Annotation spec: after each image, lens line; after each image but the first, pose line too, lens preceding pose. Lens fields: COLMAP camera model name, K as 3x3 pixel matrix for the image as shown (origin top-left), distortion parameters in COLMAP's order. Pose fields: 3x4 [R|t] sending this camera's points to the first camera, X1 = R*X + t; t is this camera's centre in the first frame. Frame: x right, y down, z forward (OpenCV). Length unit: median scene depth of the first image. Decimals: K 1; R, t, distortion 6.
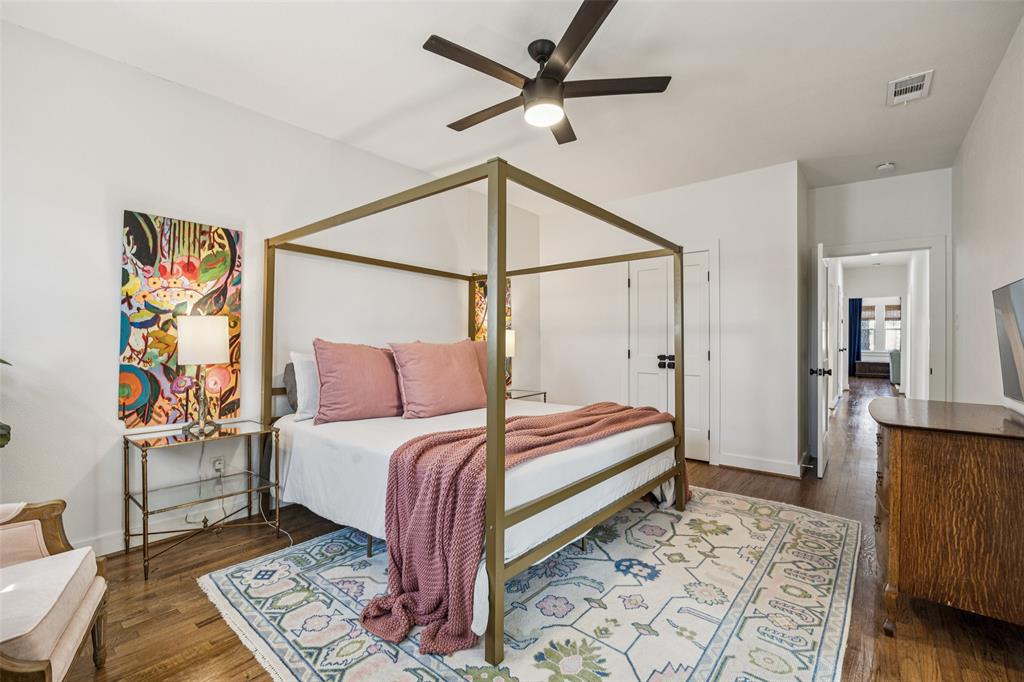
lens RADIAL K [[451.8, 0, 518.8], [0, 451.8, 336.3], [0, 0, 1]] dist [-0.012296, -0.000020]
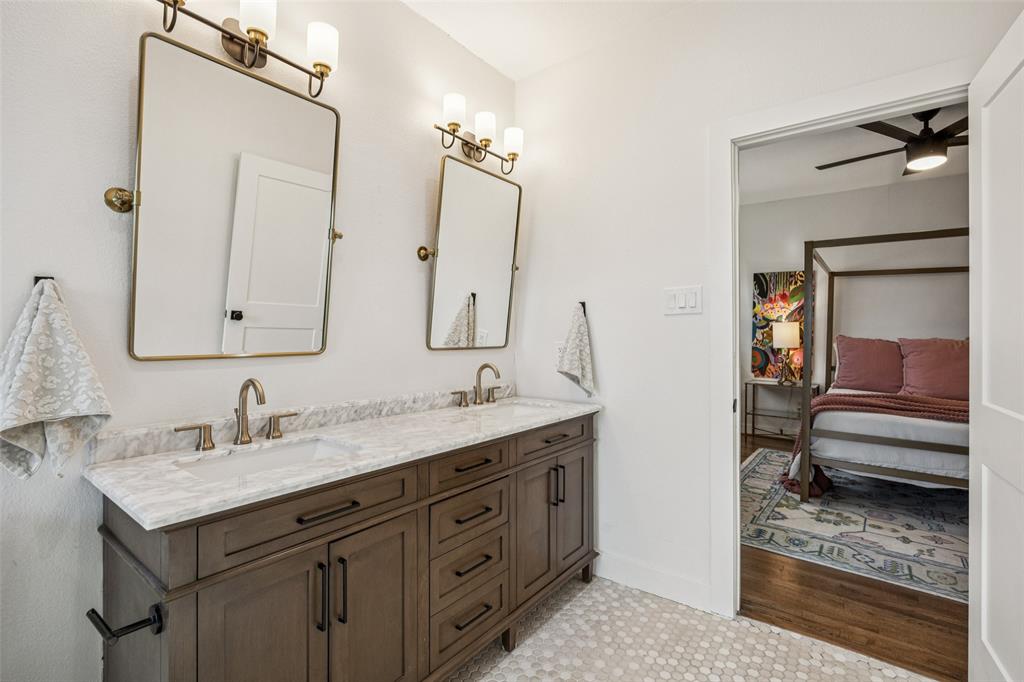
lens RADIAL K [[451.8, 0, 518.8], [0, 451.8, 336.3], [0, 0, 1]] dist [-0.012296, -0.000020]
pose [[0.044139, 0.005661, -0.999009, 1.150377], [-0.002035, 0.999982, 0.005576, 0.004947], [0.999023, 0.001786, 0.044149, -0.195259]]
